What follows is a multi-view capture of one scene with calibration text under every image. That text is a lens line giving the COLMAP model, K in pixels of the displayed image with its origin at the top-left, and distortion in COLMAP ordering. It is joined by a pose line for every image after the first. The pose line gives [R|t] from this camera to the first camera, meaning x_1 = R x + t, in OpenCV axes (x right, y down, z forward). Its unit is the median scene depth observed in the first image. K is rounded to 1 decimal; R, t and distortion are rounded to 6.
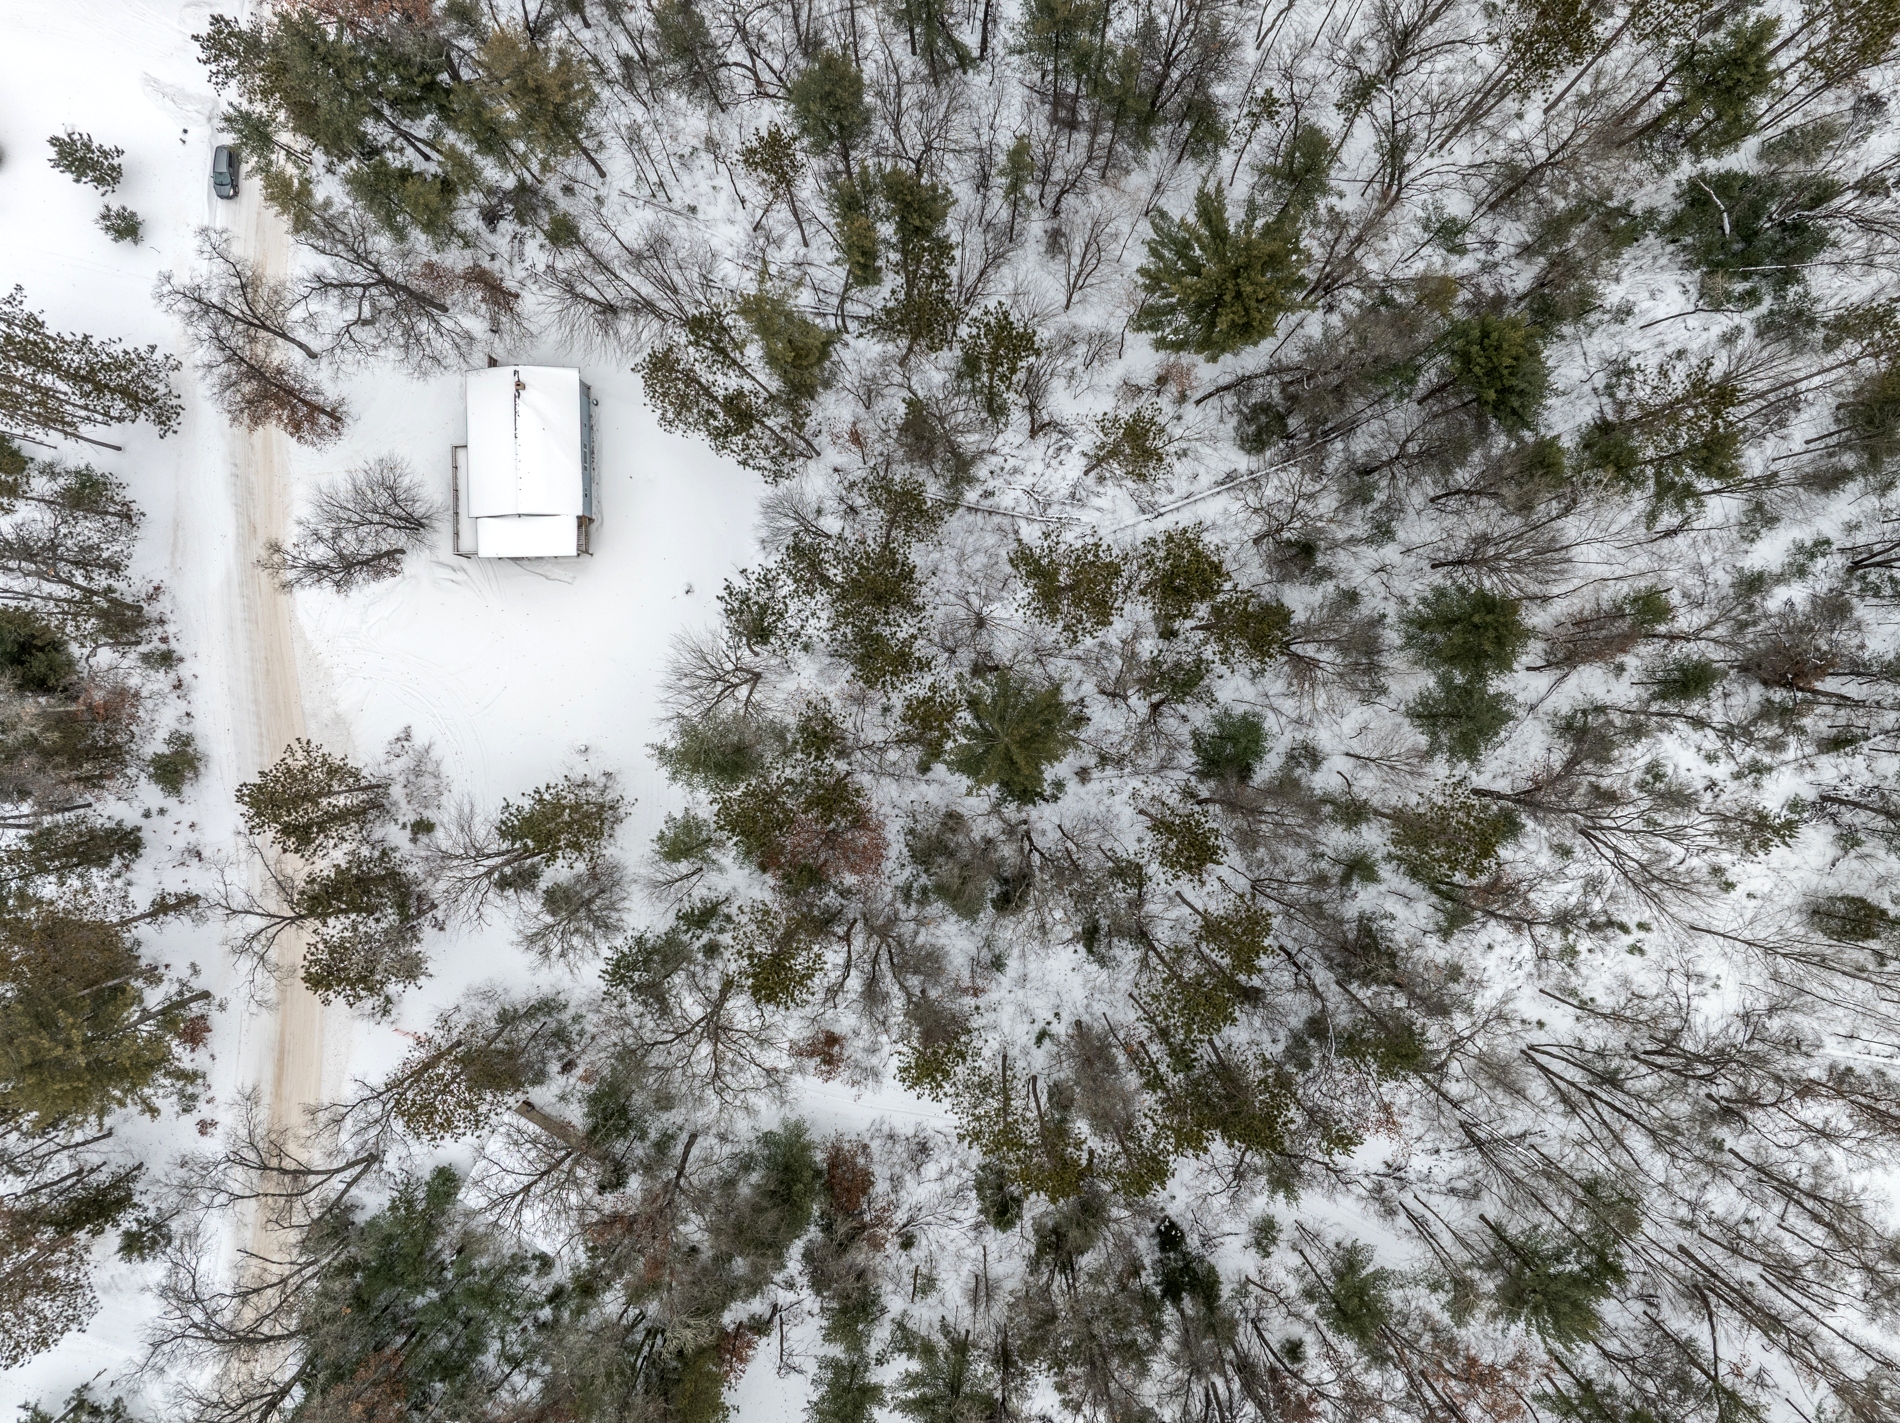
lens RADIAL K [[1394.7, 0, 958.5], [0, 1394.7, 710.1], [0, 0, 1]] dist [0.038206, -0.053430]
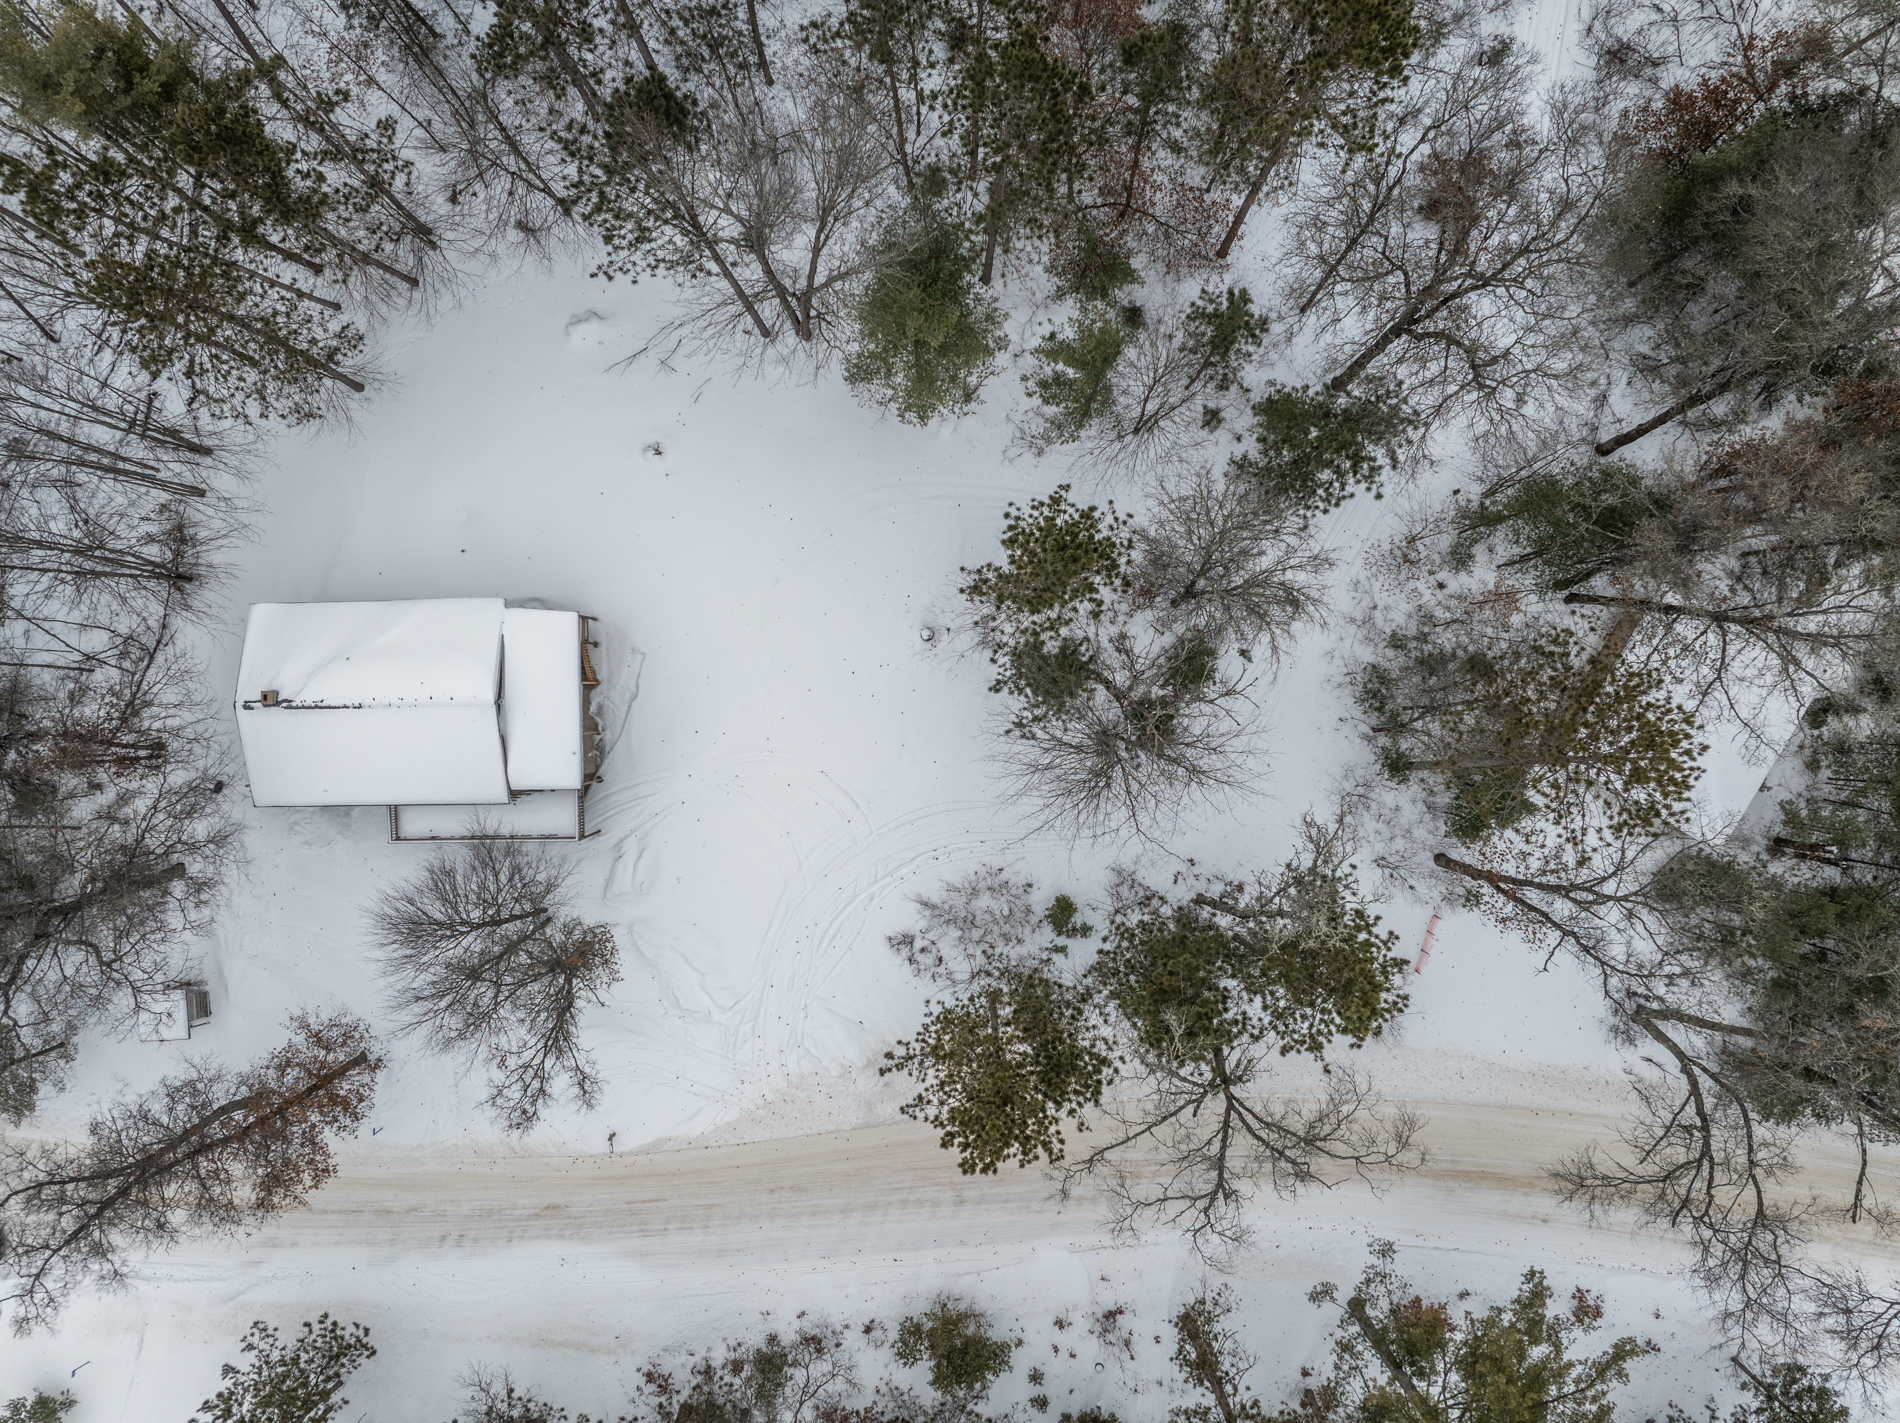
lens RADIAL K [[1342.1, 0, 950.0], [0, 1342.1, 711.5], [0, 0, 1]] dist [-0.003470, -0.004907]
pose [[0.003799, -0.999453, 0.032845, -0.322962], [0.999668, 0.002958, -0.025613, 0.052108], [0.025502, 0.032932, 0.999132, 0.455195]]
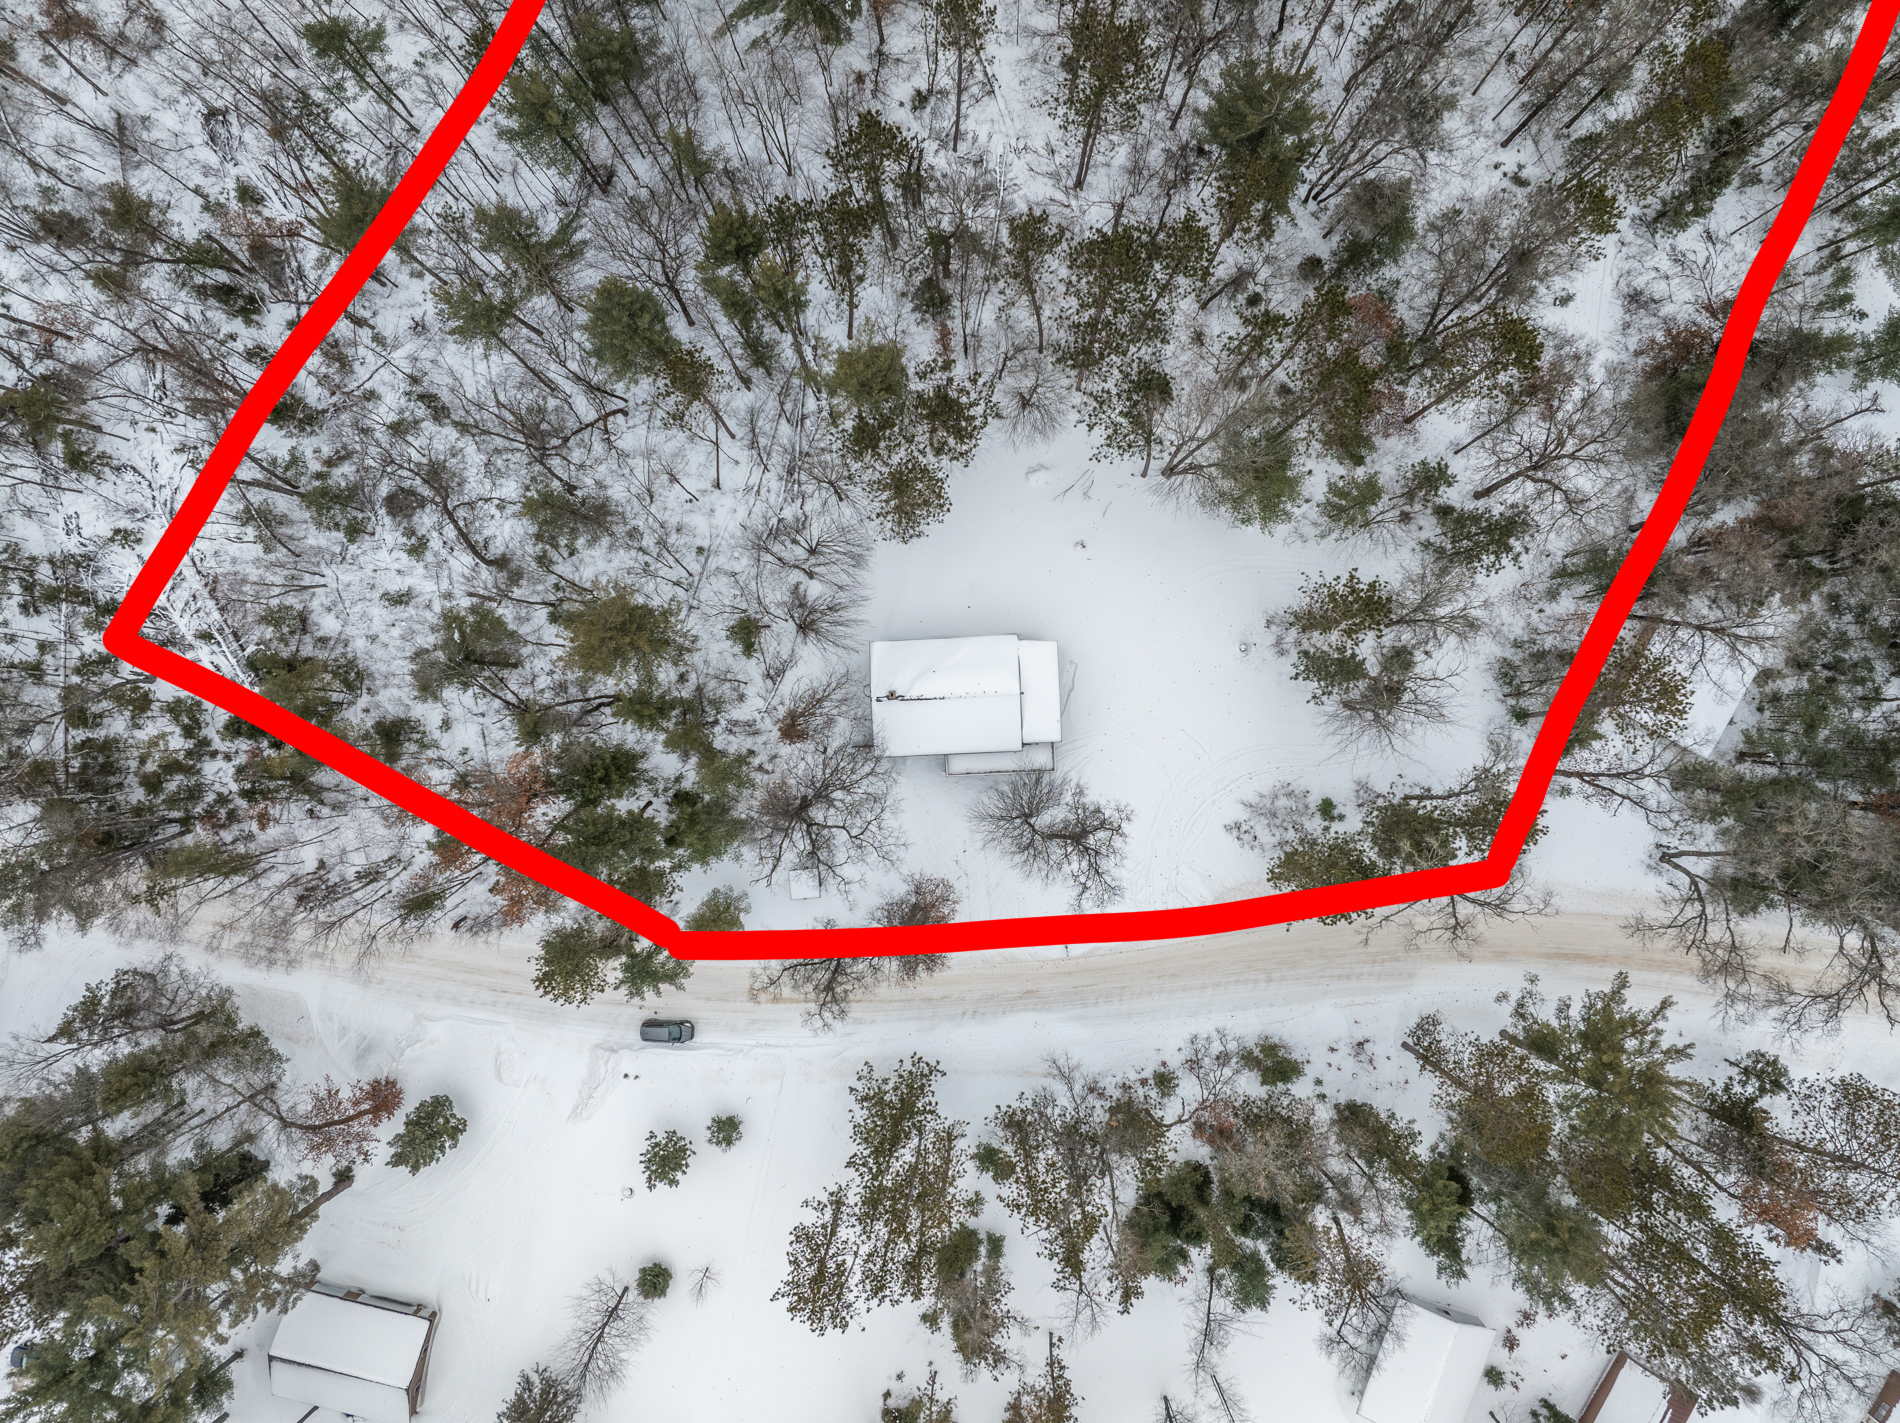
lens RADIAL K [[1394.7, 0, 958.5], [0, 1394.7, 710.1], [0, 0, 1]] dist [0.038206, -0.053430]
pose [[-0.026451, -0.998943, 0.037604, -0.349382], [0.999623, -0.026707, -0.006313, -0.171834], [0.007311, 0.037423, 0.999273, 0.010266]]
